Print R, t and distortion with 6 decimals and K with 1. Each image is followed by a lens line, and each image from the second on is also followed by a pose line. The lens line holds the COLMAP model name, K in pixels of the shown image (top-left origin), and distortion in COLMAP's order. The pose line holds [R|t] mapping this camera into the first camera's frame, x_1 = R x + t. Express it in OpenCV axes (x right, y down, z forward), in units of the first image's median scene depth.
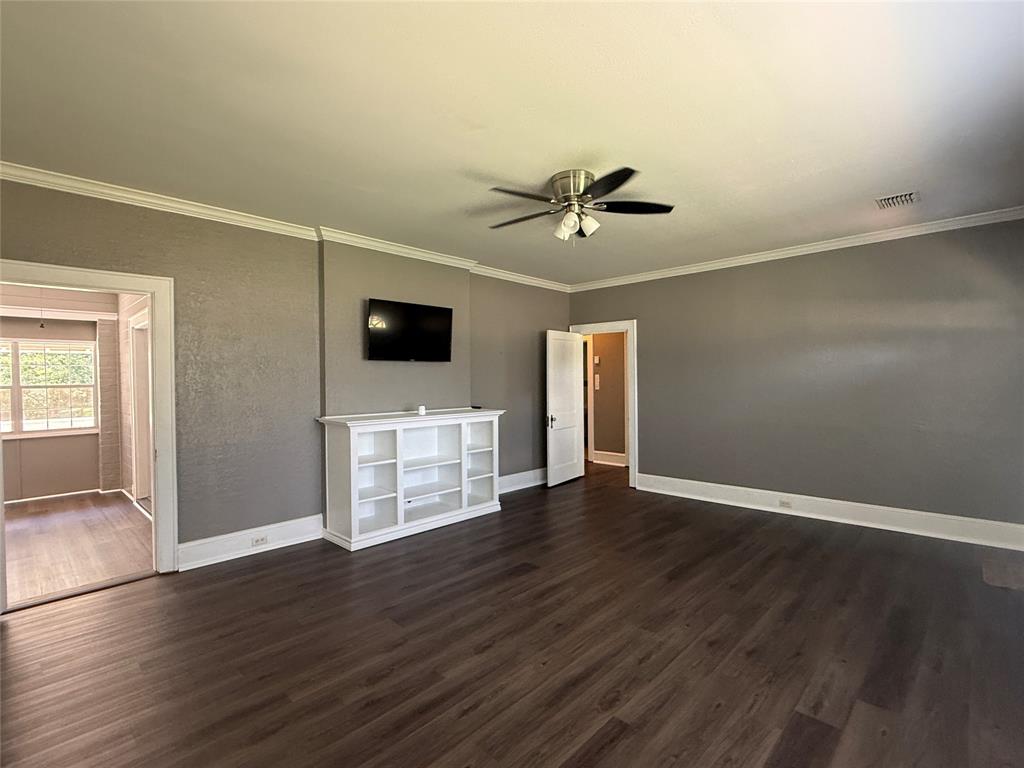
lens RADIAL K [[491.4, 0, 509.2], [0, 491.4, 383.5], [0, 0, 1]] dist [0.000696, 0.002128]
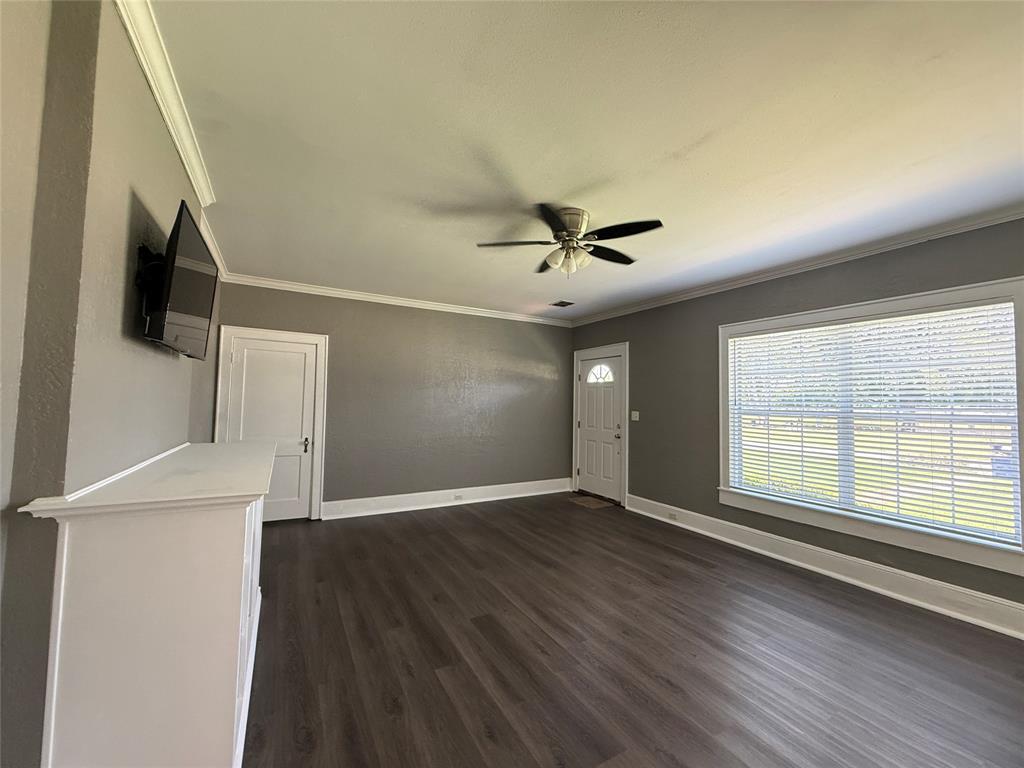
lens RADIAL K [[407.6, 0, 512.3], [0, 407.6, 385.3], [0, 0, 1]] dist [0.000429, 0.000928]
pose [[0.284051, 0.057803, 0.957065, -0.566975], [-0.011090, 0.998312, -0.057003, 0.006831], [-0.958745, 0.005578, 0.284213, 0.659698]]
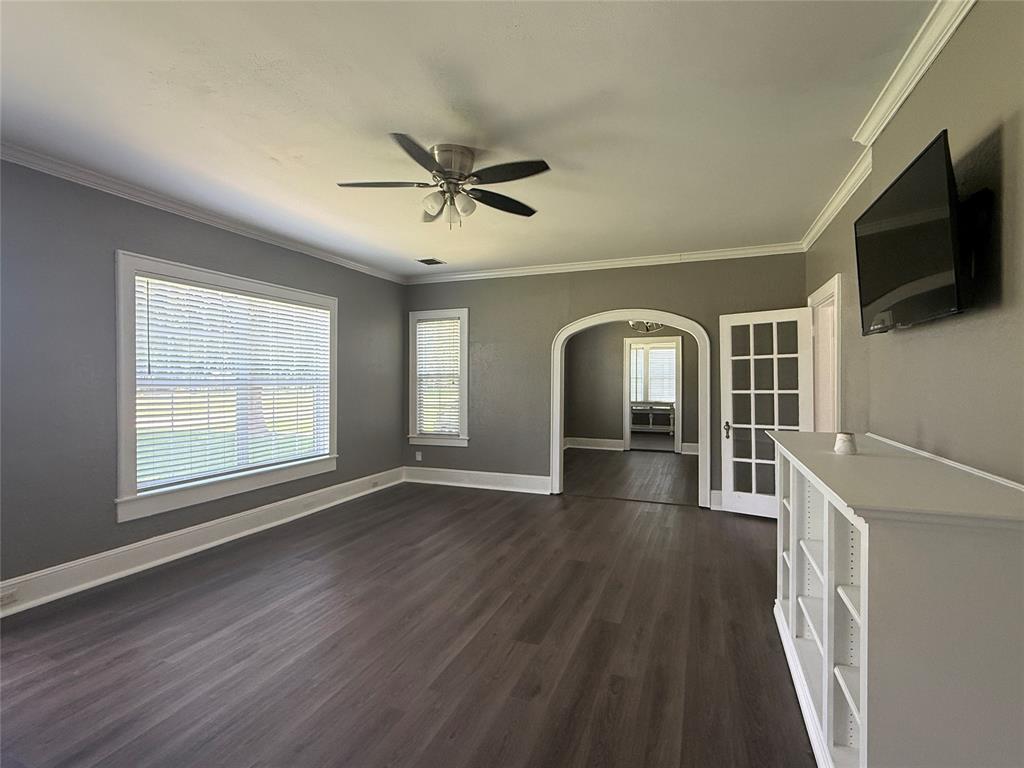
lens RADIAL K [[491.4, 0, 507.1], [0, 491.4, 381.9], [0, 0, 1]] dist [0.000696, 0.002128]
pose [[-0.925461, 0.010070, -0.378708, 0.295036], [0.000780, 0.999695, 0.024676, -0.013326], [0.378841, 0.022541, -0.925187, 1.443479]]
